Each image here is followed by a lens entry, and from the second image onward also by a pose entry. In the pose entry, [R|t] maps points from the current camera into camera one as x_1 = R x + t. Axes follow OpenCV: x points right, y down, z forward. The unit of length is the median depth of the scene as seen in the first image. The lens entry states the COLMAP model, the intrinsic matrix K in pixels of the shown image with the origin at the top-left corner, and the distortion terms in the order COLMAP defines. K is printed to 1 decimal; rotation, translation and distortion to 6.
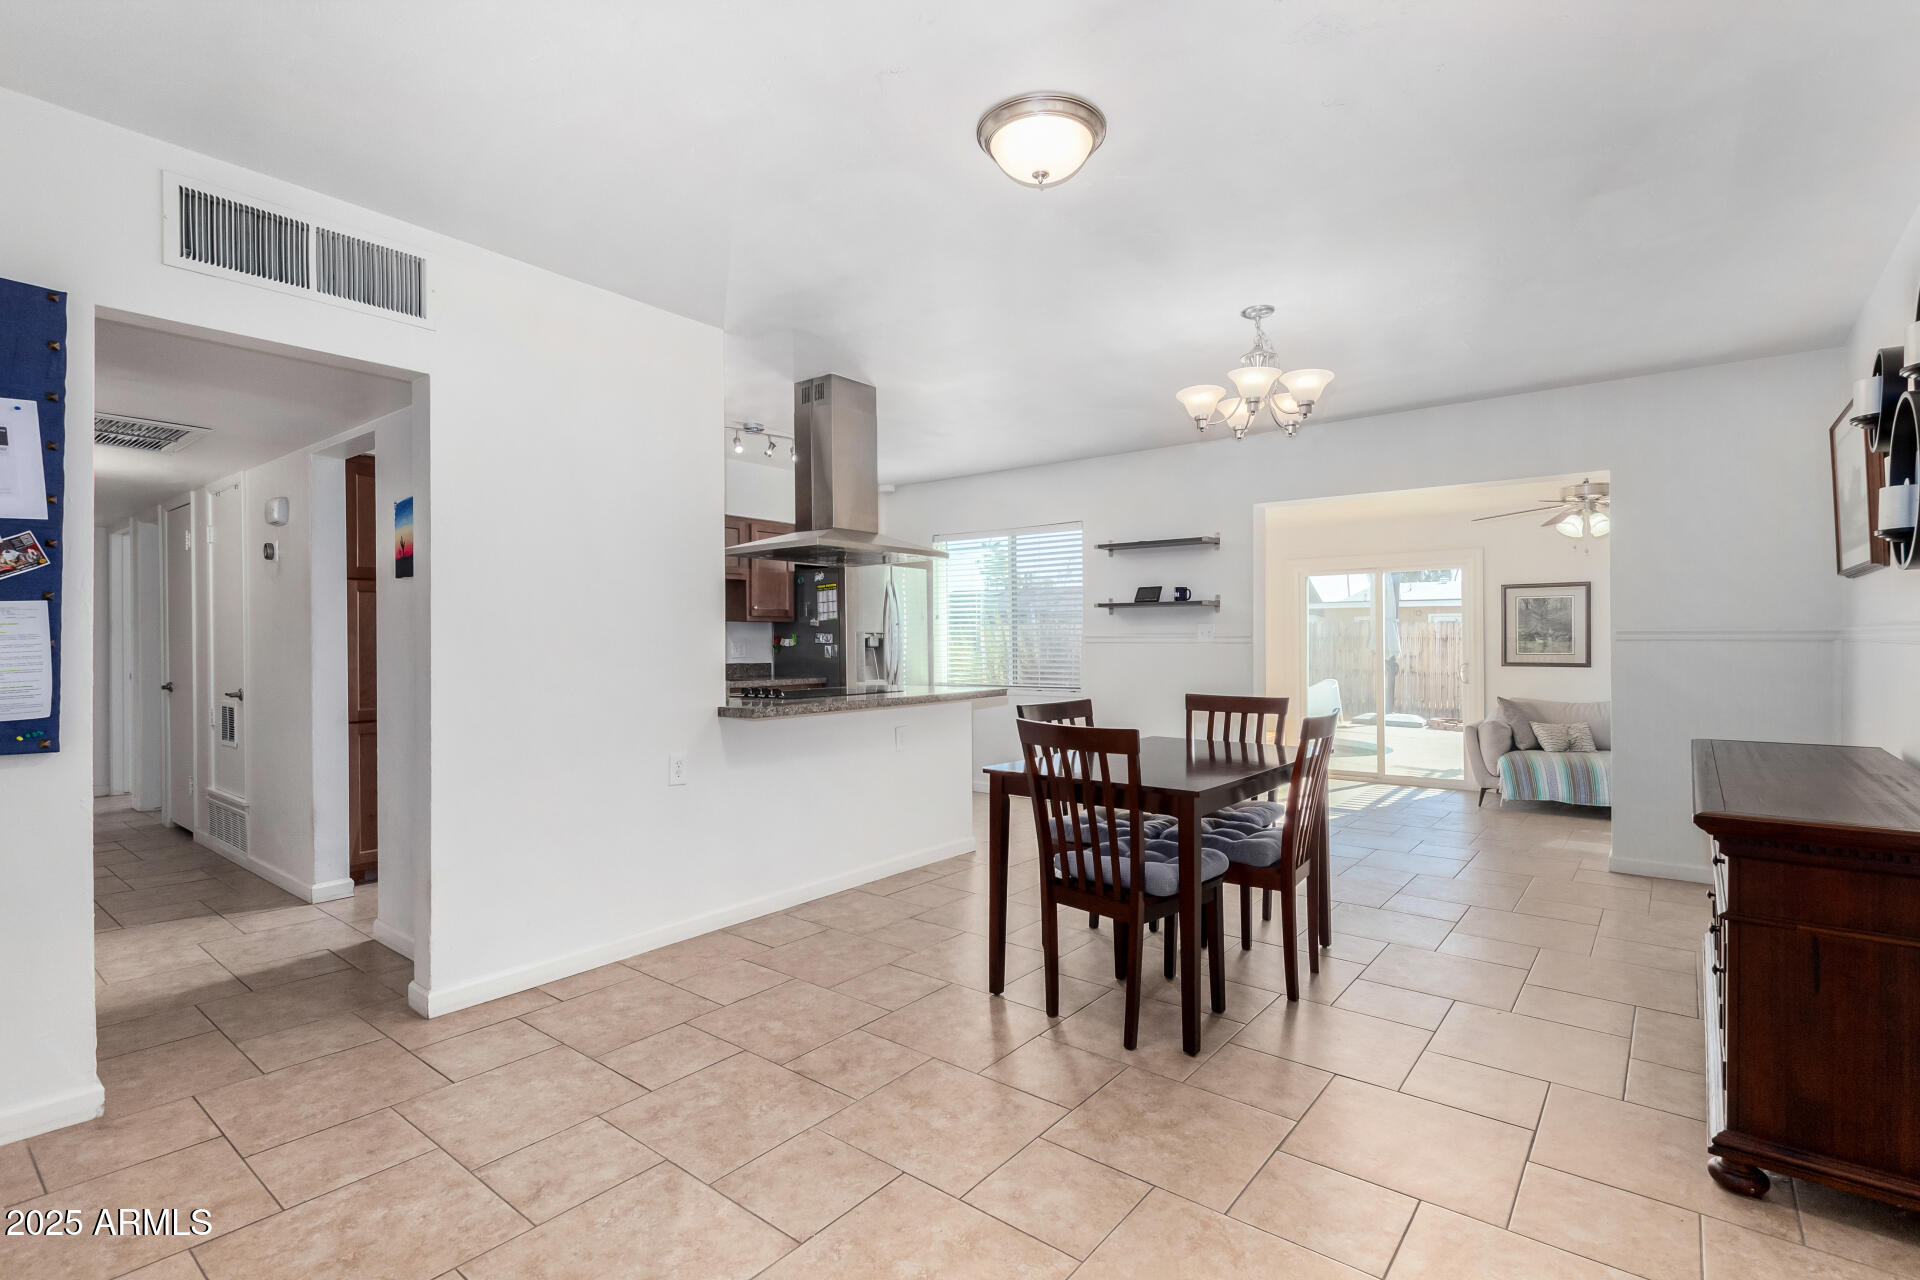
lens RADIAL K [[878.7, 0, 960.0], [0, 878.7, 640.0], [0, 0, 1]] dist [0.001965, 0.000316]
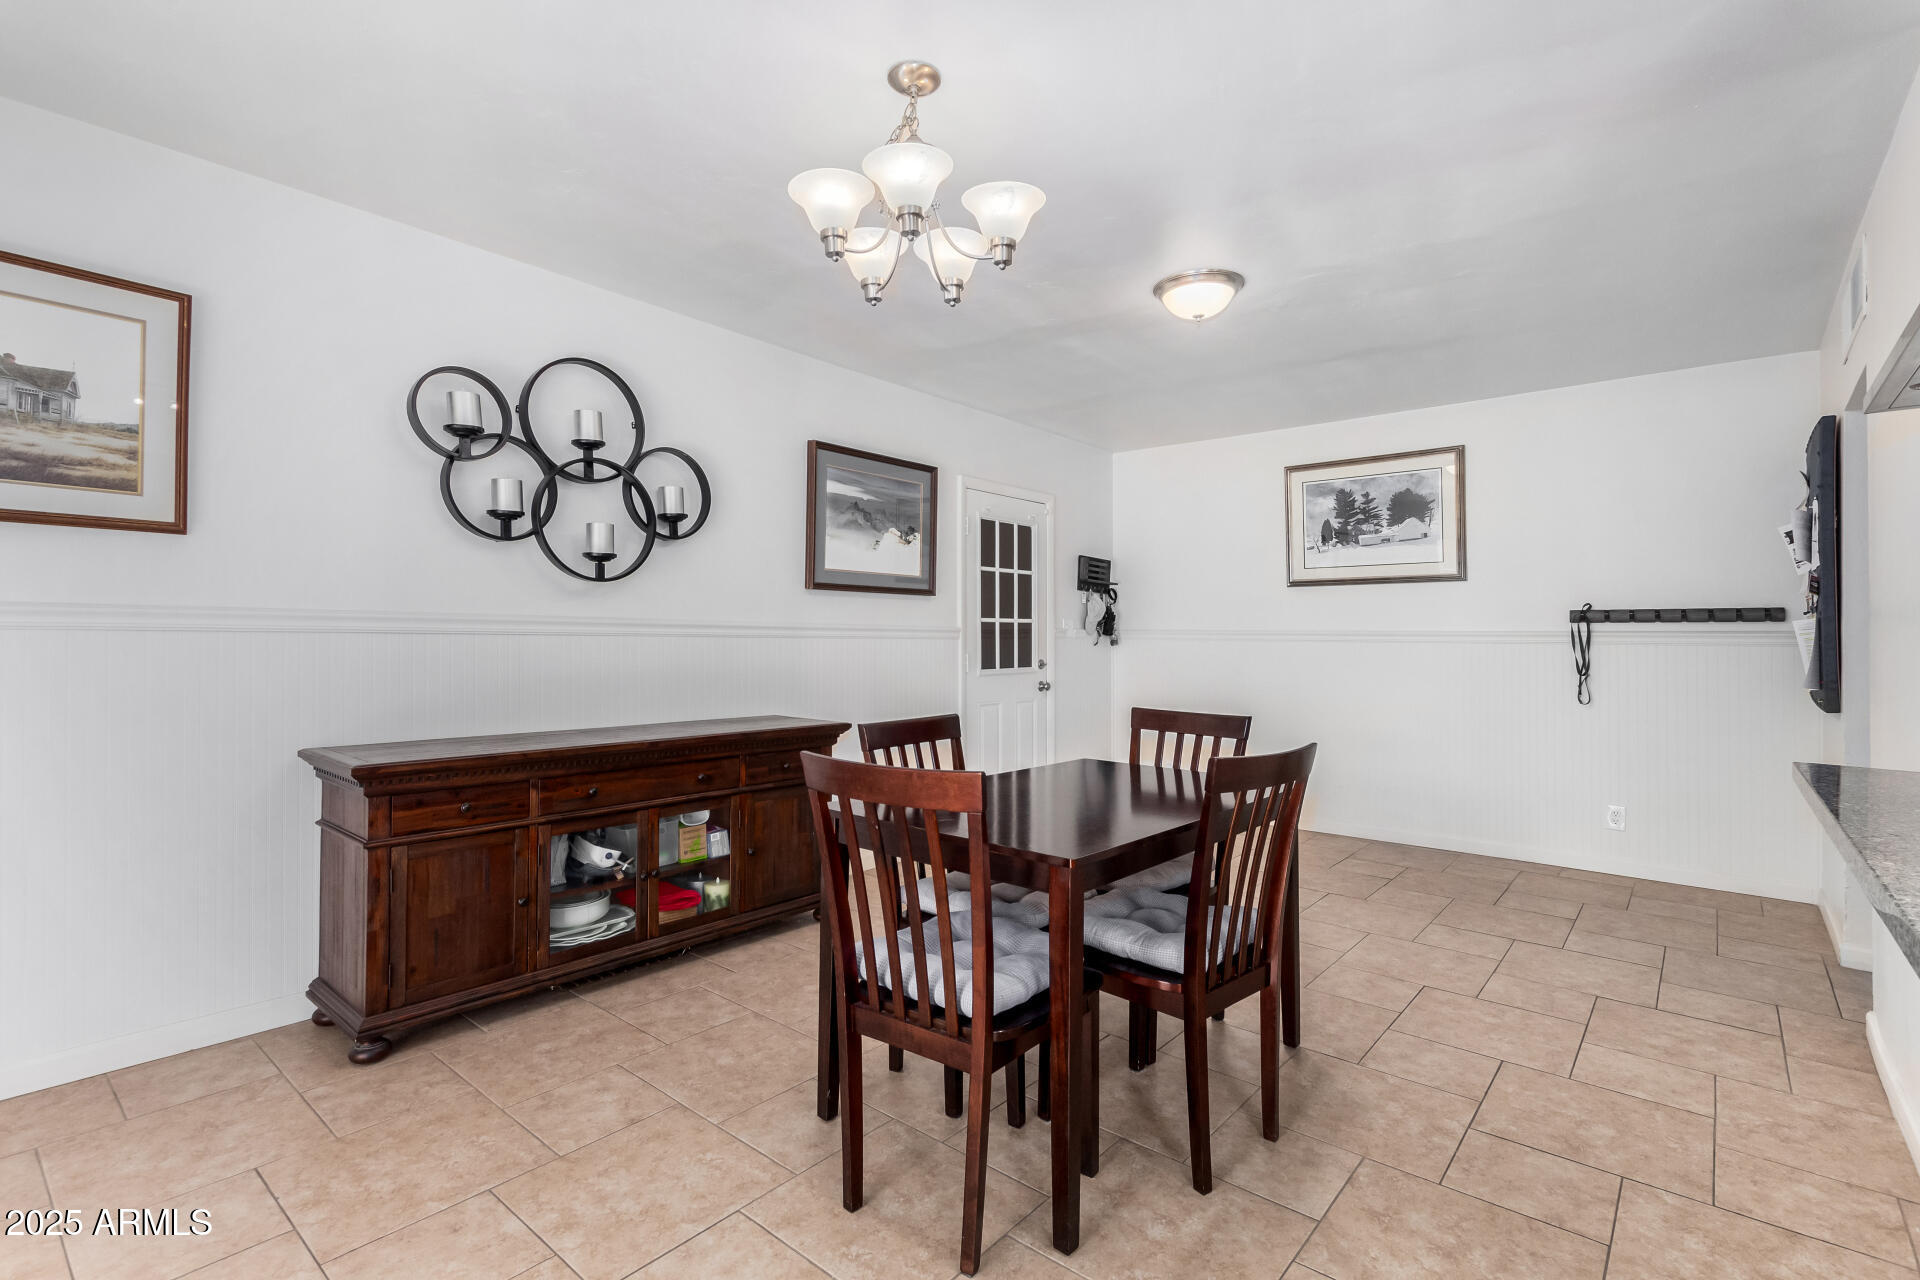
lens RADIAL K [[892.8, 0, 957.8], [0, 892.8, 625.9], [0, 0, 1]] dist [-0.000873, -0.000409]
pose [[-0.999530, -0.005905, 0.030089, 0.387429], [-0.006356, 0.999869, -0.014918, 0.000984], [-0.029997, -0.015102, -0.999436, 2.115328]]
